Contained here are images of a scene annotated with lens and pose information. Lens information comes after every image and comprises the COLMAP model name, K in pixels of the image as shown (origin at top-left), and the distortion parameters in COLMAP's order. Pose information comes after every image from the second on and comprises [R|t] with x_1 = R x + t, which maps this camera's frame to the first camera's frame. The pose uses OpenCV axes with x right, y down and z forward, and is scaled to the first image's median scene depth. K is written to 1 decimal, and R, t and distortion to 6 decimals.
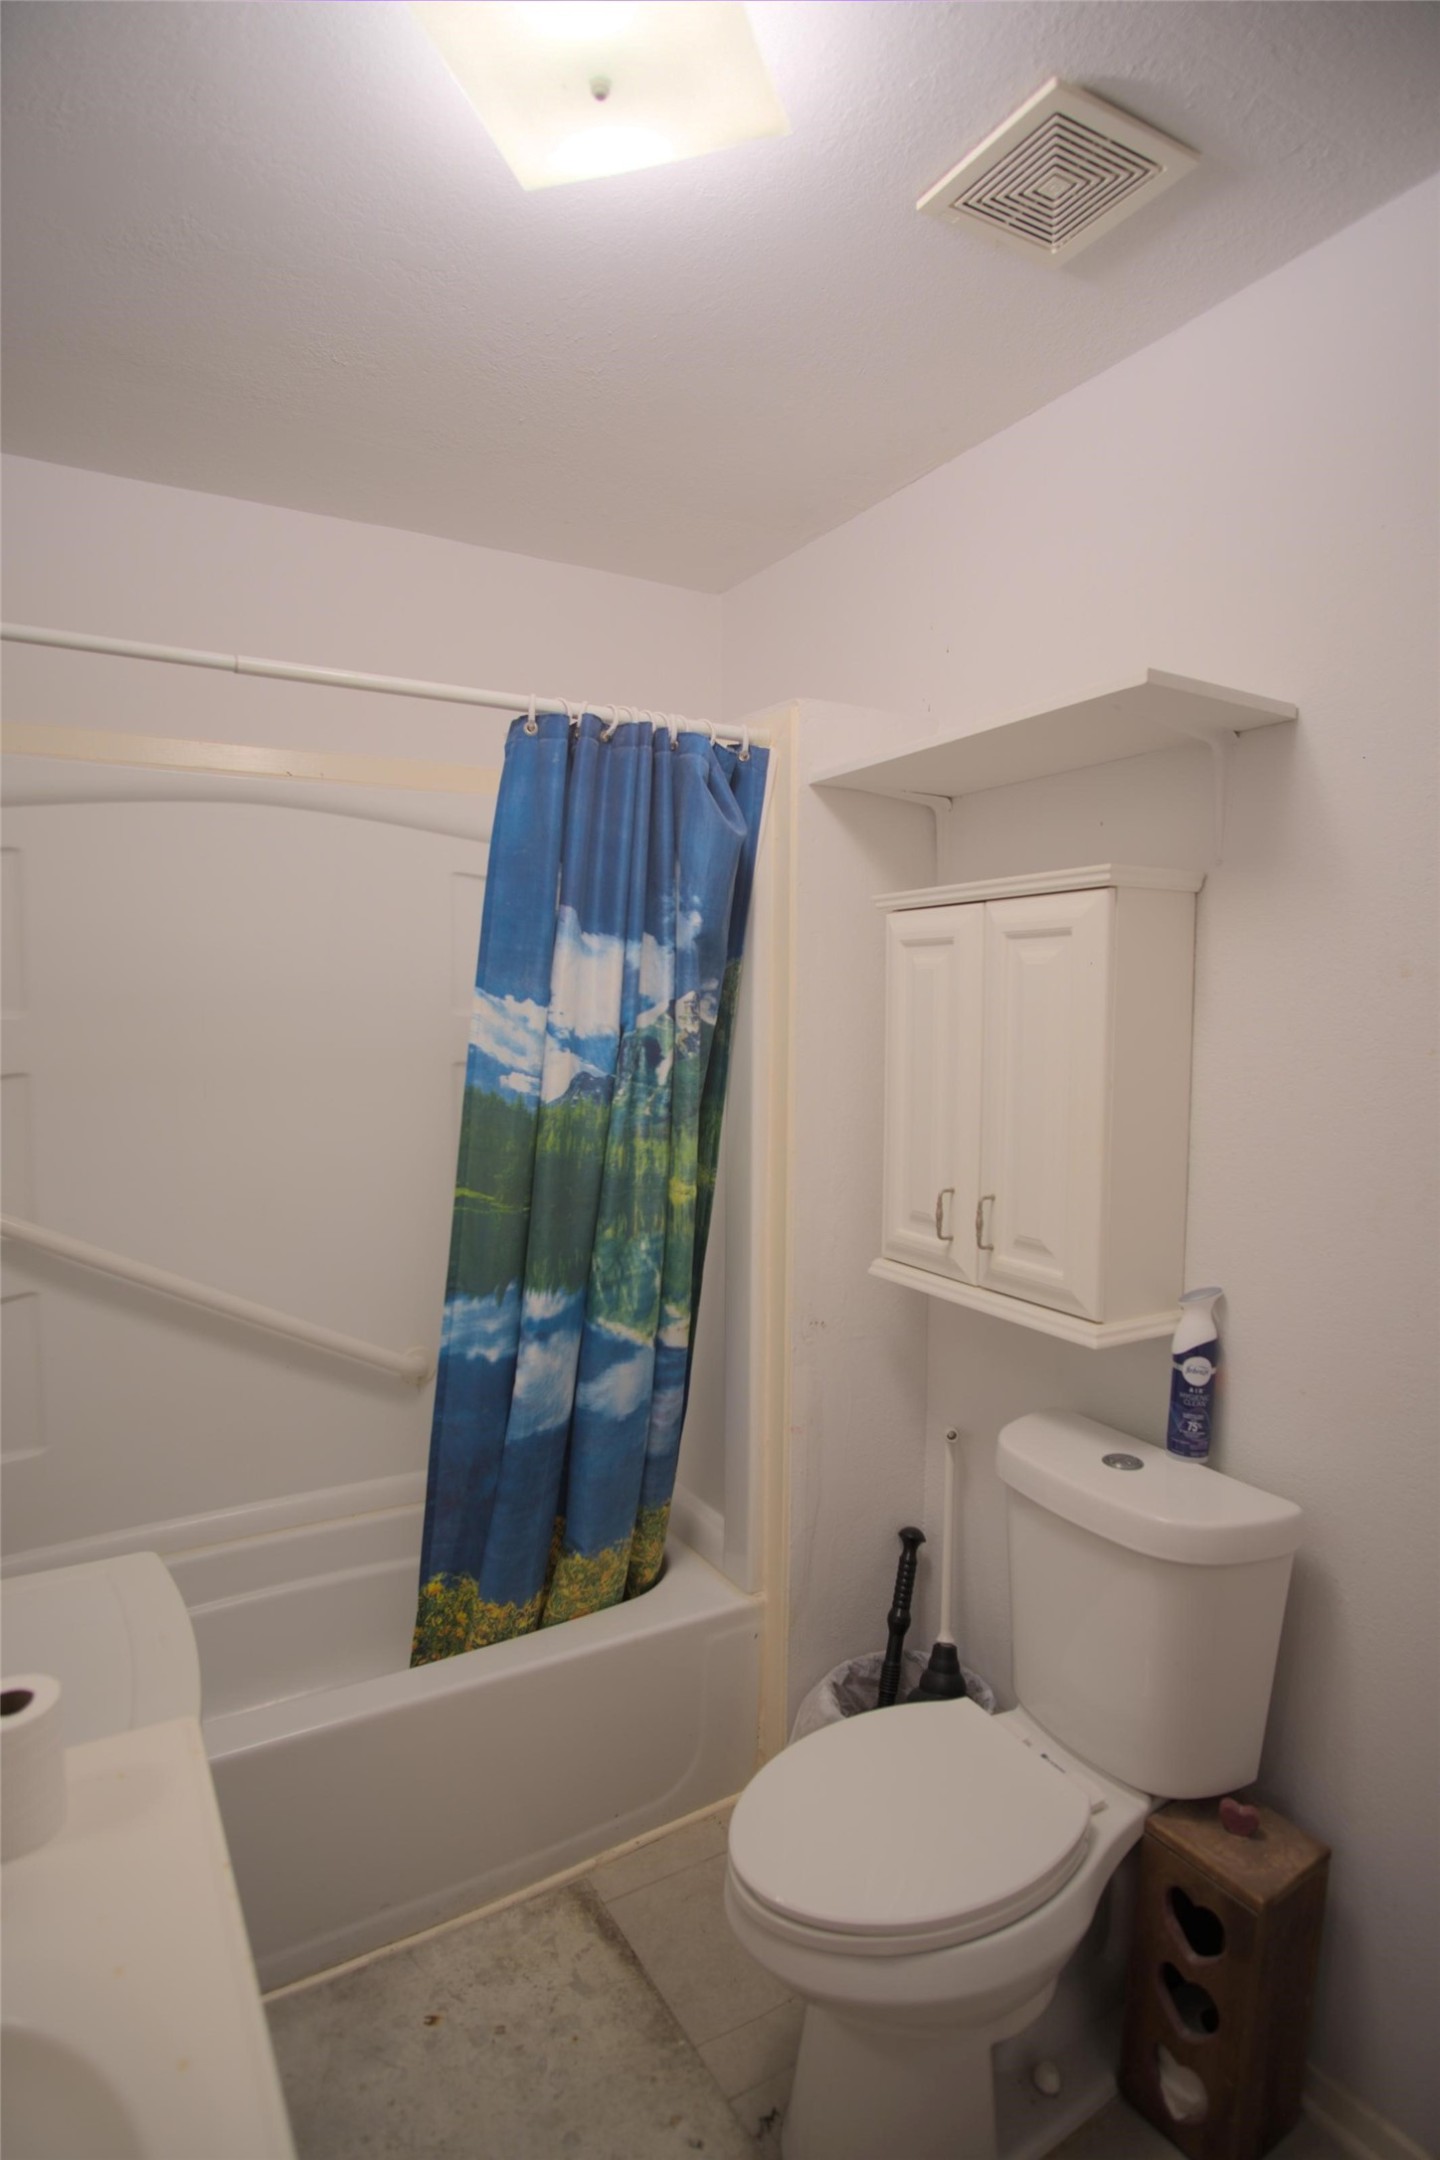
lens RADIAL K [[1150.1, 0, 722.1], [0, 1150.1, 1078.5], [0, 0, 1]] dist [-0.030679, 0.006556]
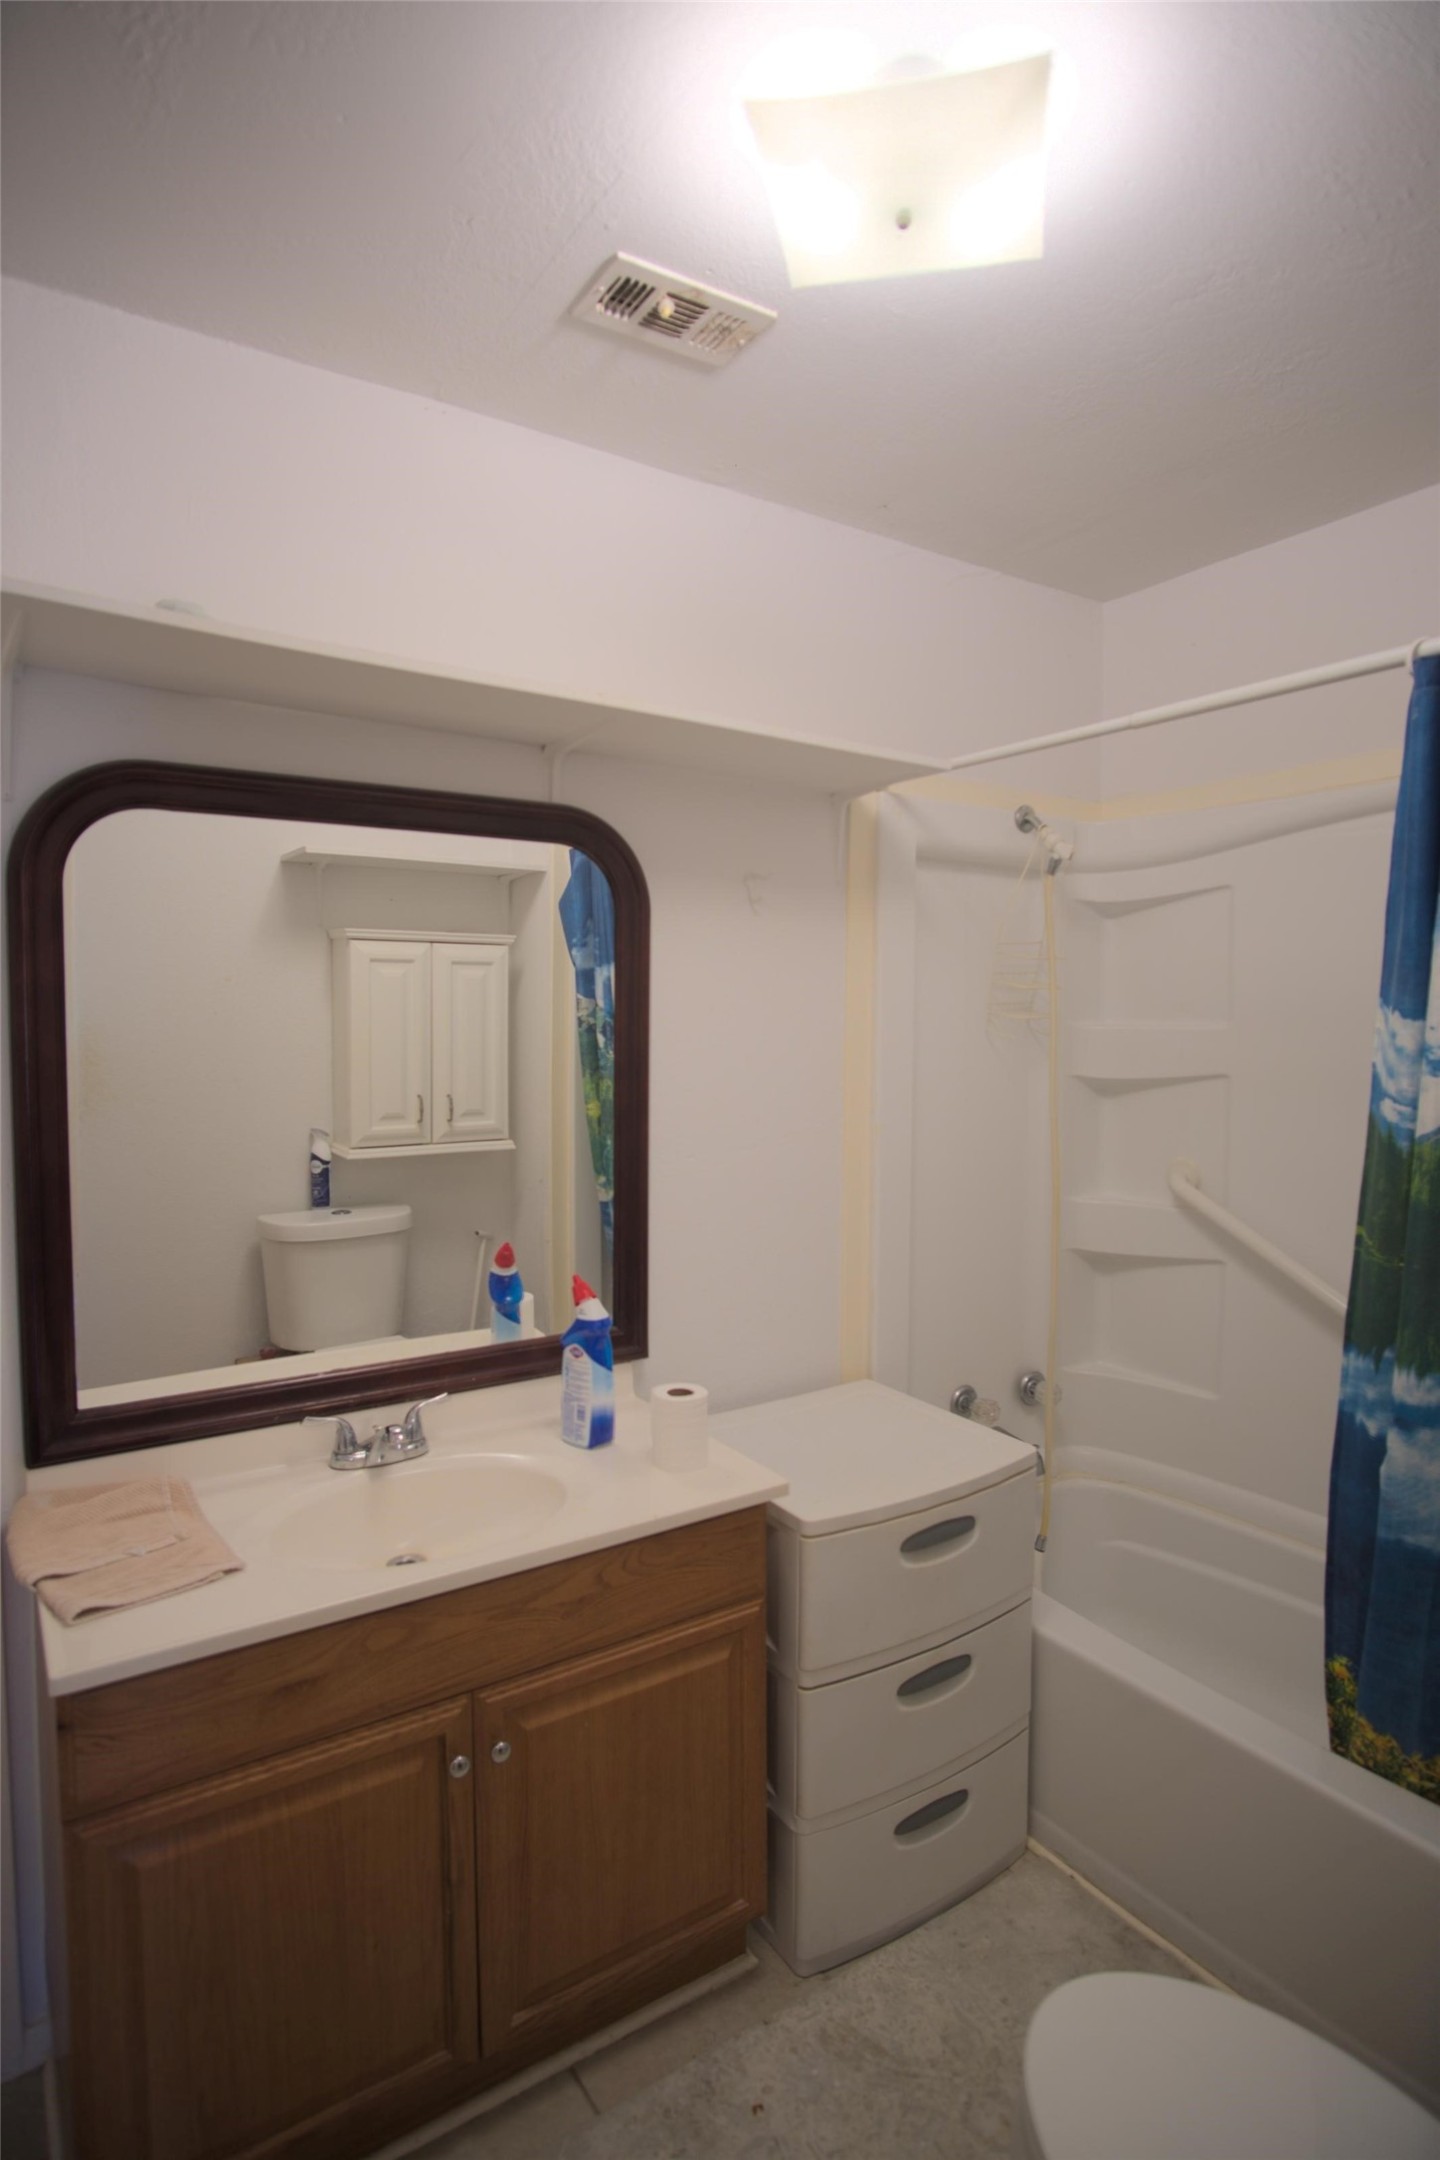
lens RADIAL K [[1150.1, 0, 723.2], [0, 1150.1, 1082.3], [0, 0, 1]] dist [-0.030679, 0.006556]
pose [[0.080538, 0.064107, -0.994688, 0.604486], [-0.081063, 0.995045, 0.057567, -0.025024], [0.993450, 0.075996, 0.085335, 0.442091]]
